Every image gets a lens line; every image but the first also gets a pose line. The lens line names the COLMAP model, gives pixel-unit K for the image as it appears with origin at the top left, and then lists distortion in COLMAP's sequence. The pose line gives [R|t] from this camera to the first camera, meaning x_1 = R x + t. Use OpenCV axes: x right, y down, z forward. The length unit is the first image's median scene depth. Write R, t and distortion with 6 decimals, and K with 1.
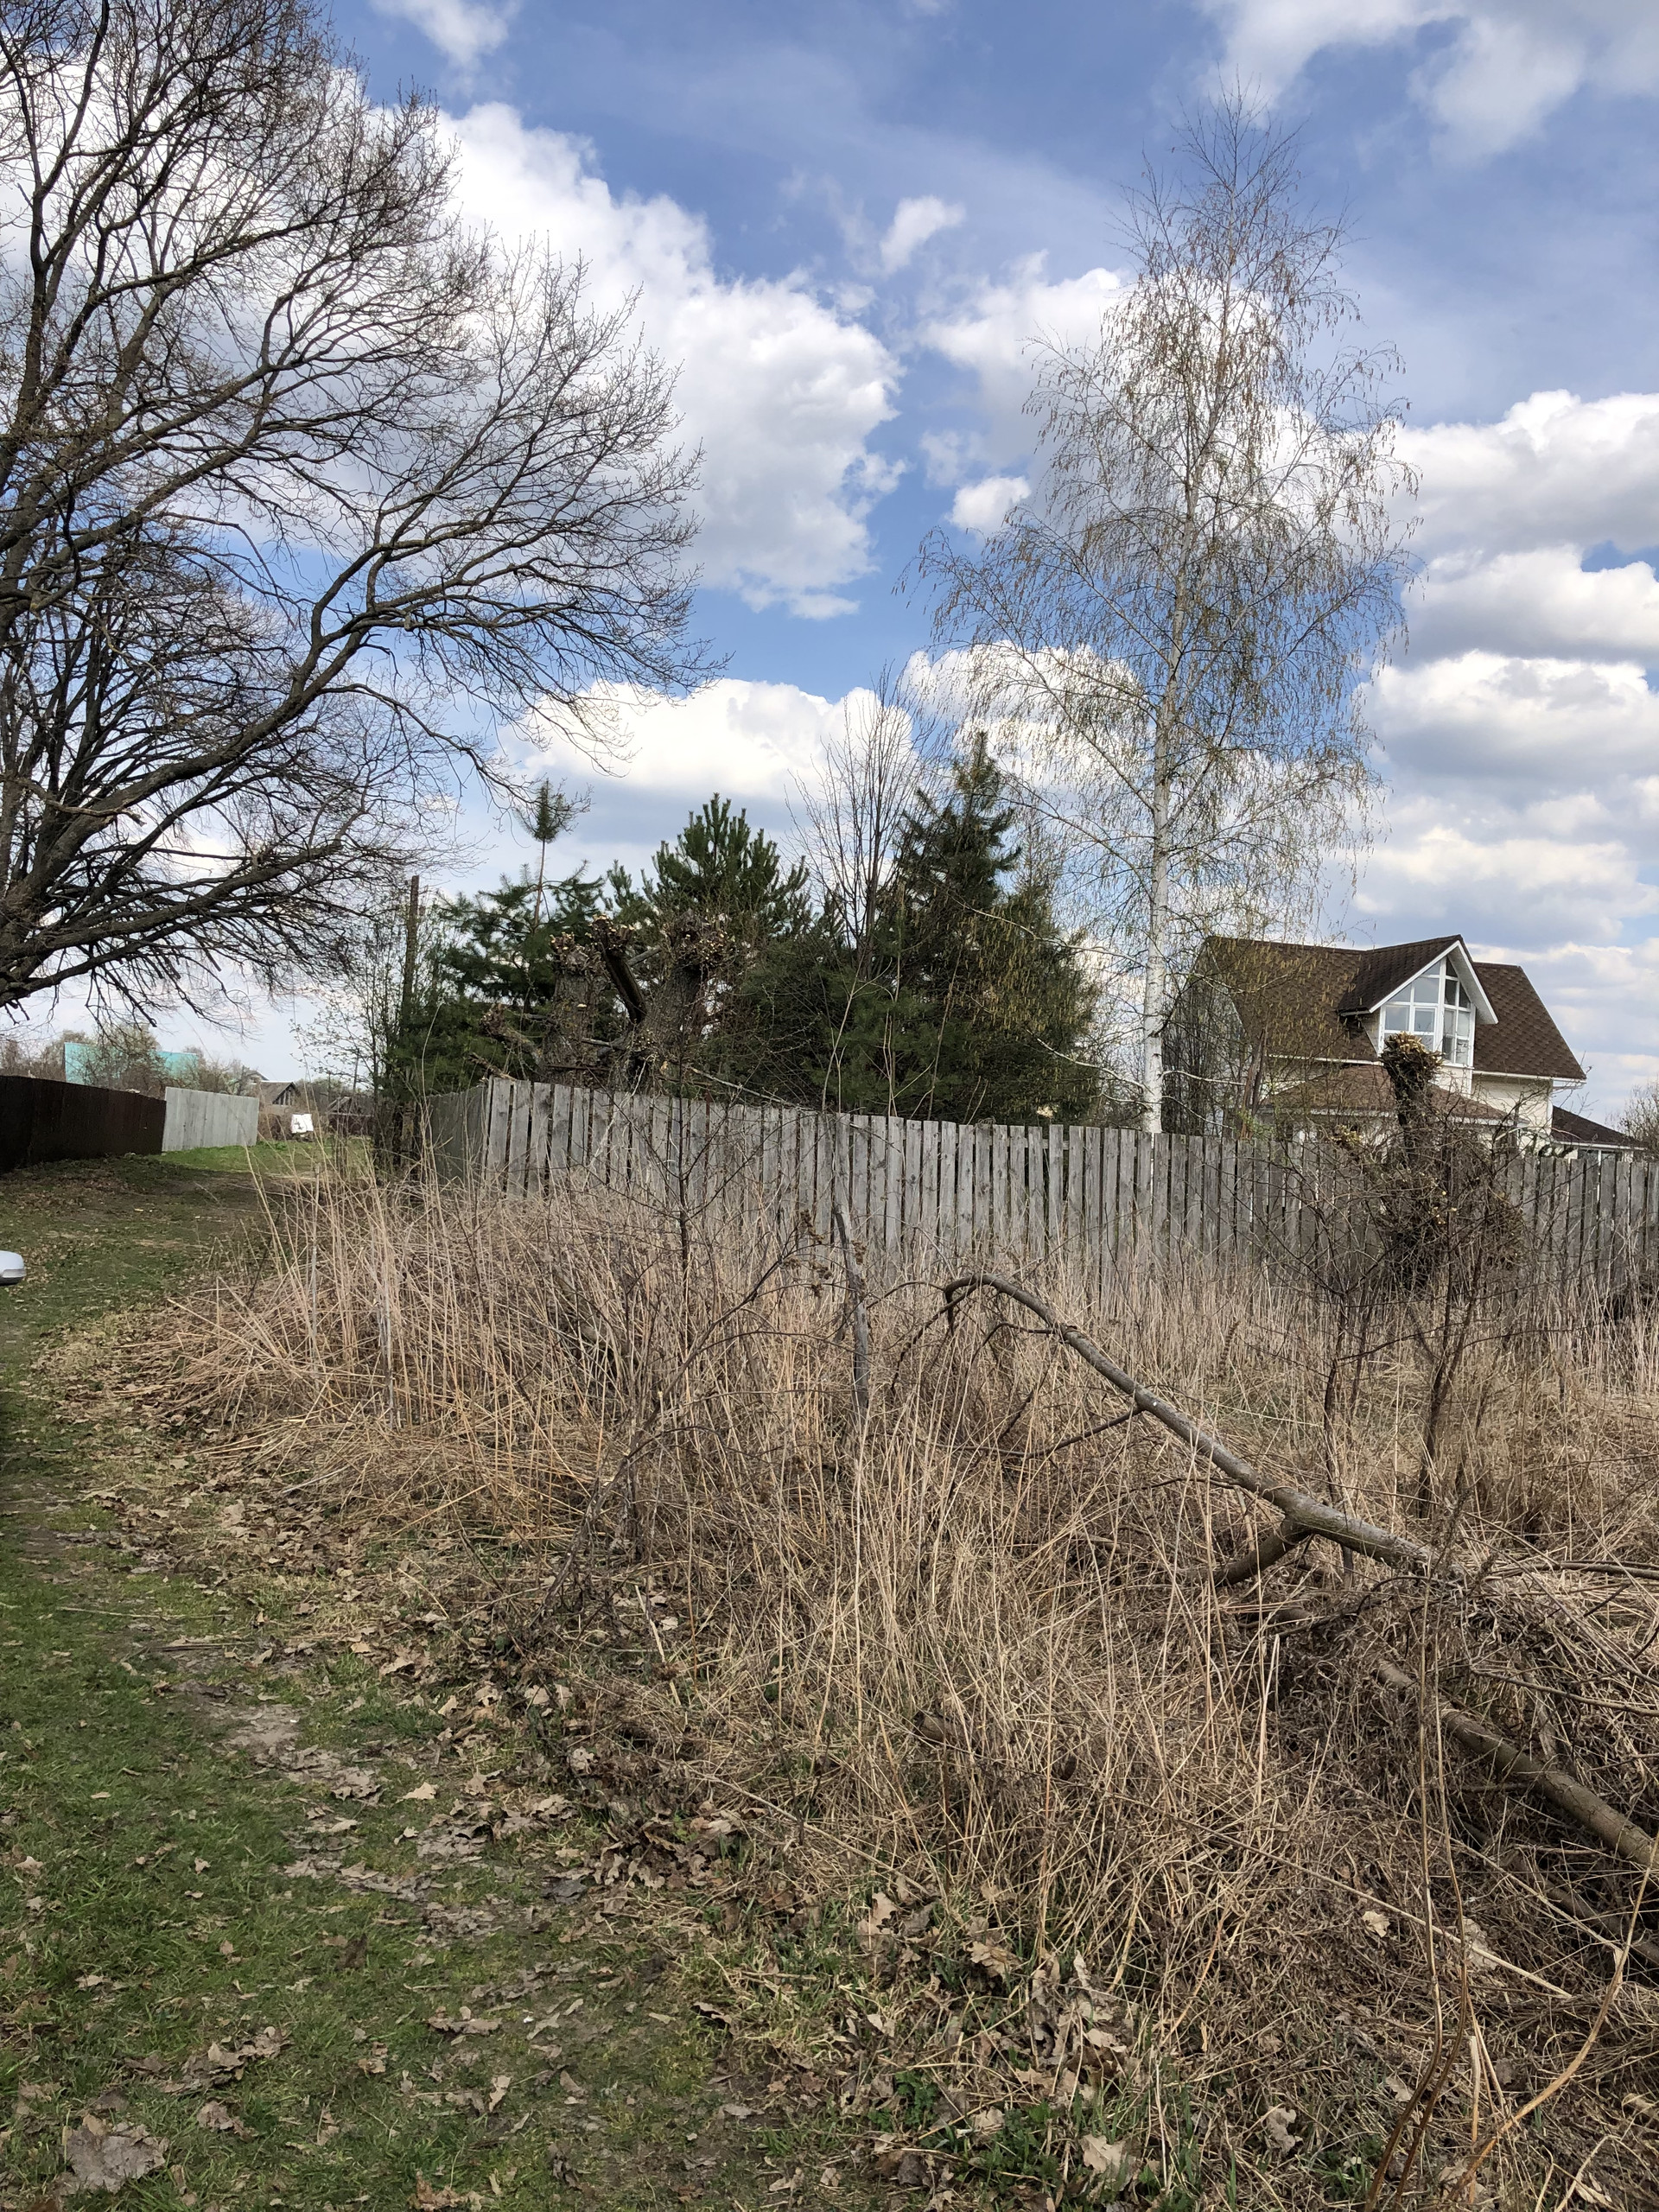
lens RADIAL K [[1835.2, 0, 765.9], [0, 1835.2, 1119.6], [0, 0, 1]] dist [0.143468, -0.315725]
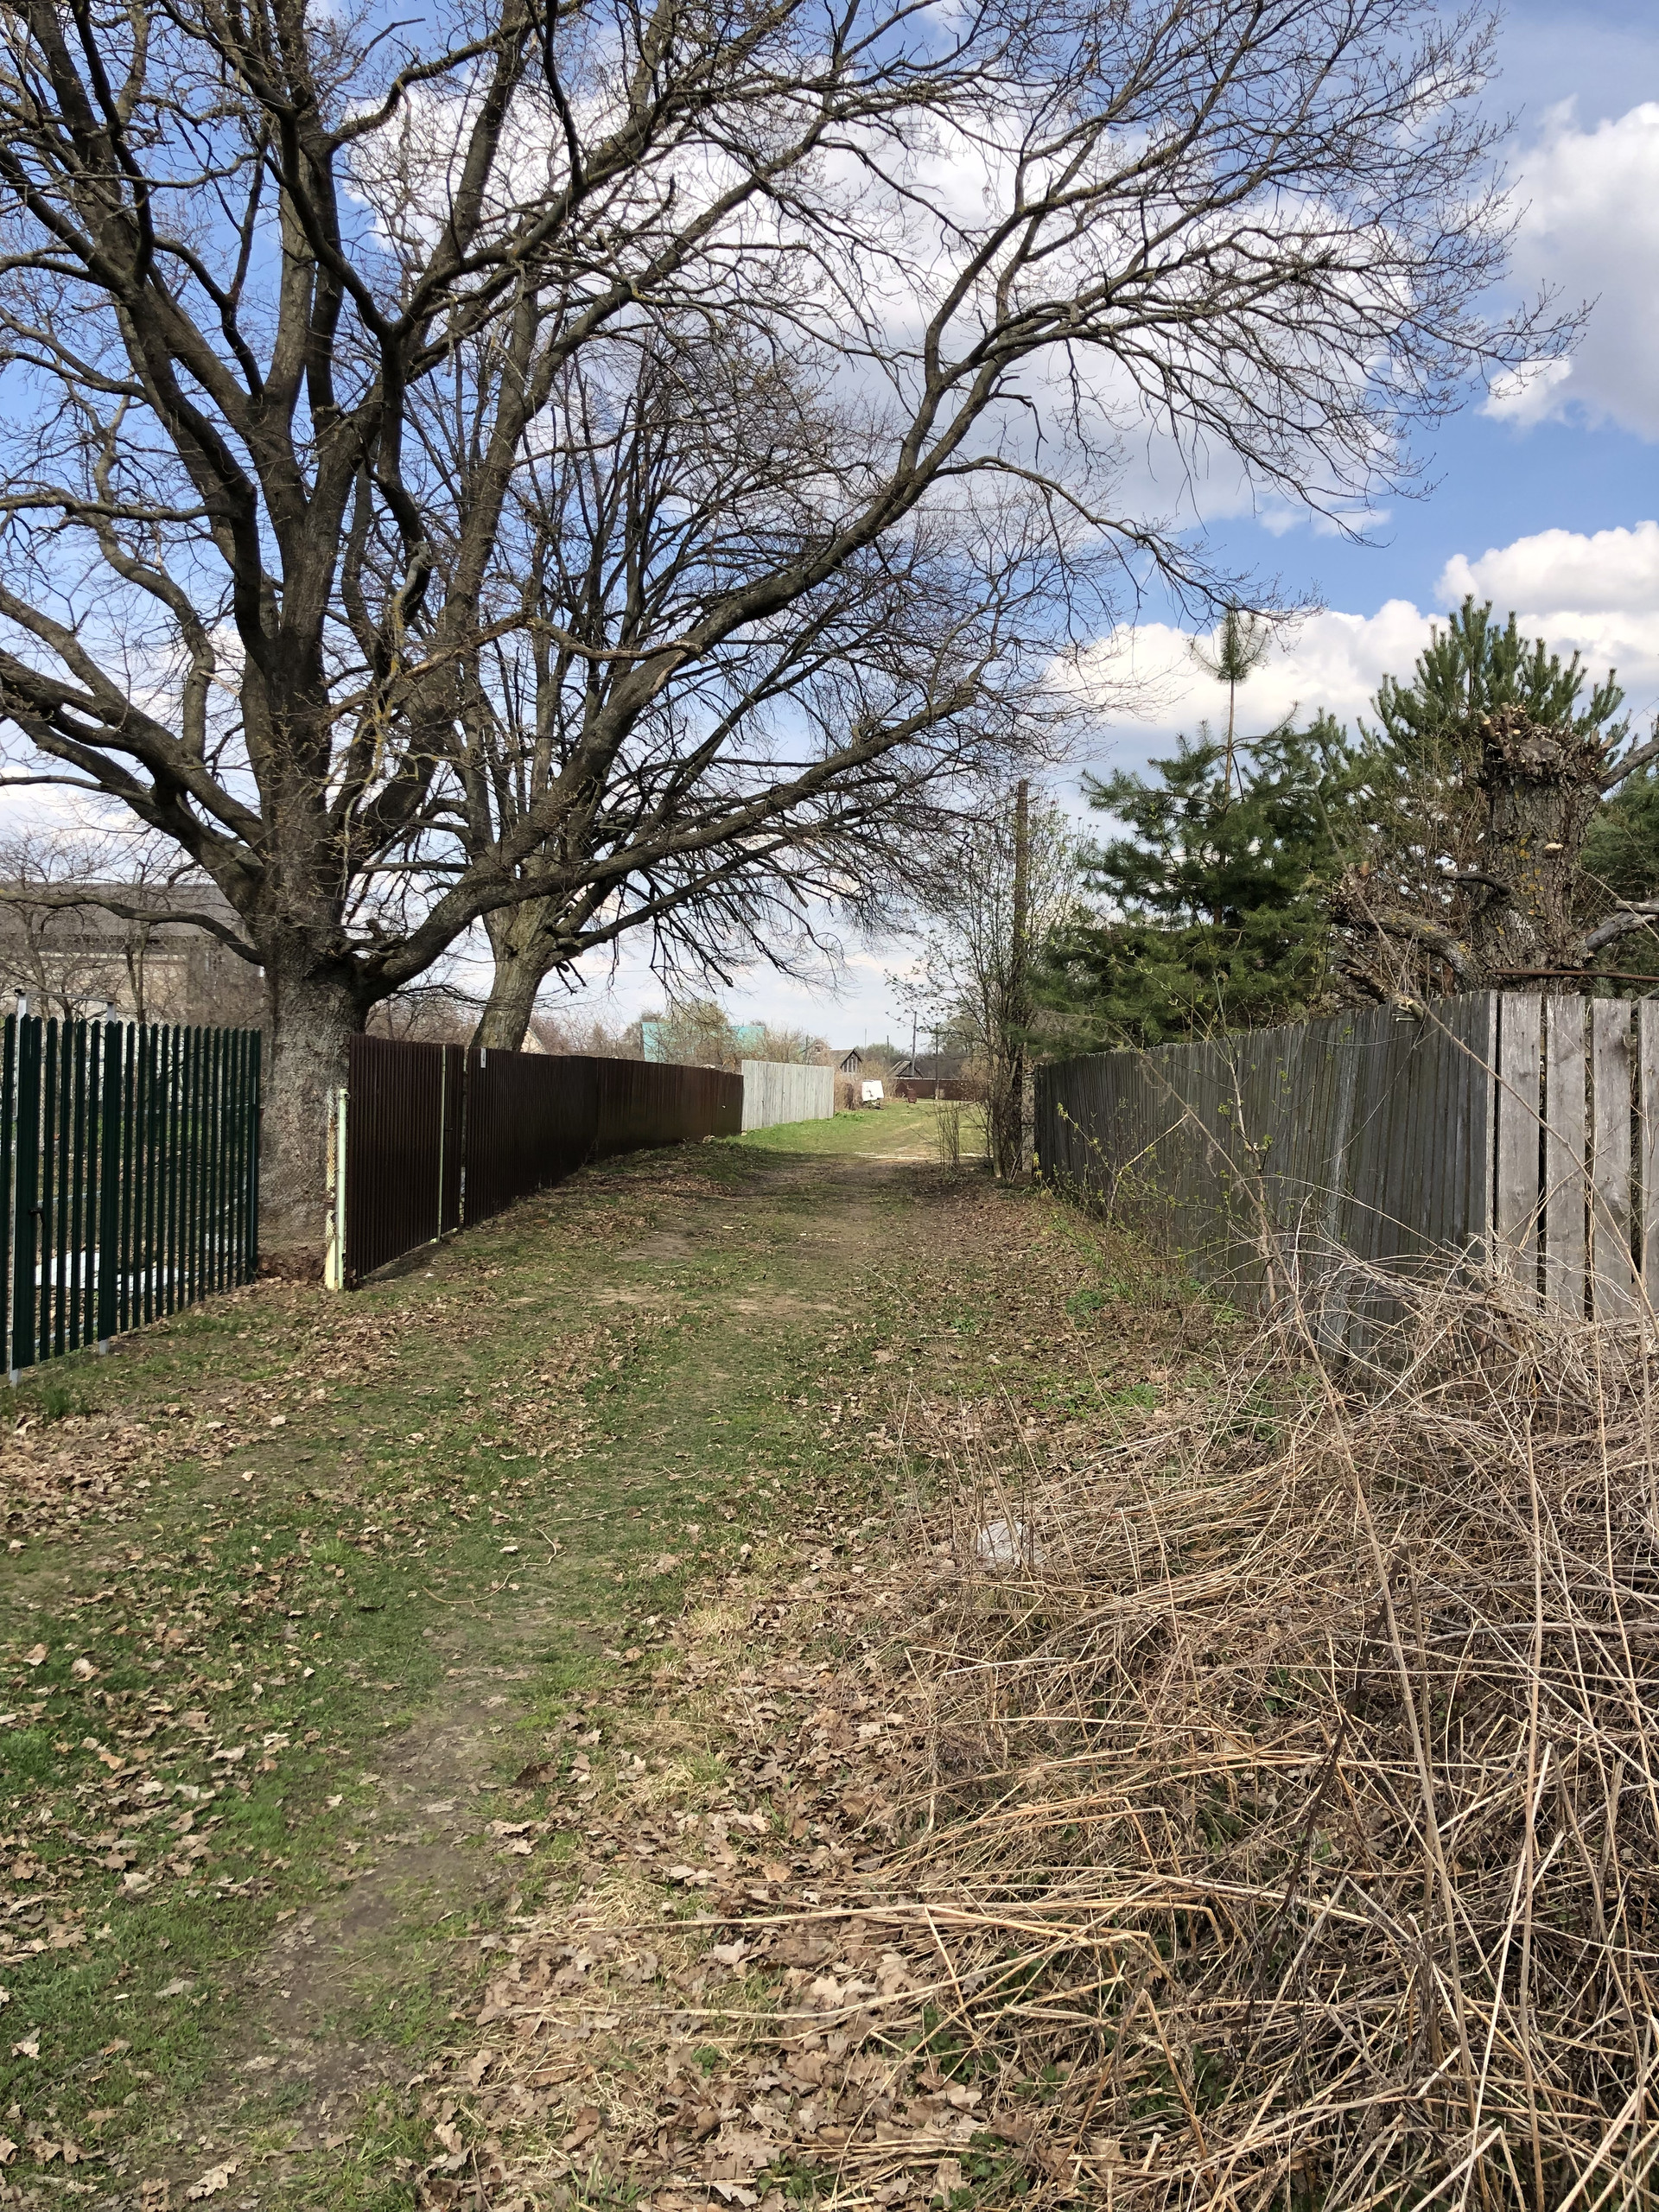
lens RADIAL K [[1817.8, 0, 827.3], [0, 1817.8, 1145.4], [0, 0, 1]] dist [0.108041, -0.209498]
pose [[0.964385, -0.044798, -0.260681, -0.093427], [0.055182, 0.997942, 0.032651, -0.004992], [0.258682, -0.045873, 0.964873, 0.266749]]
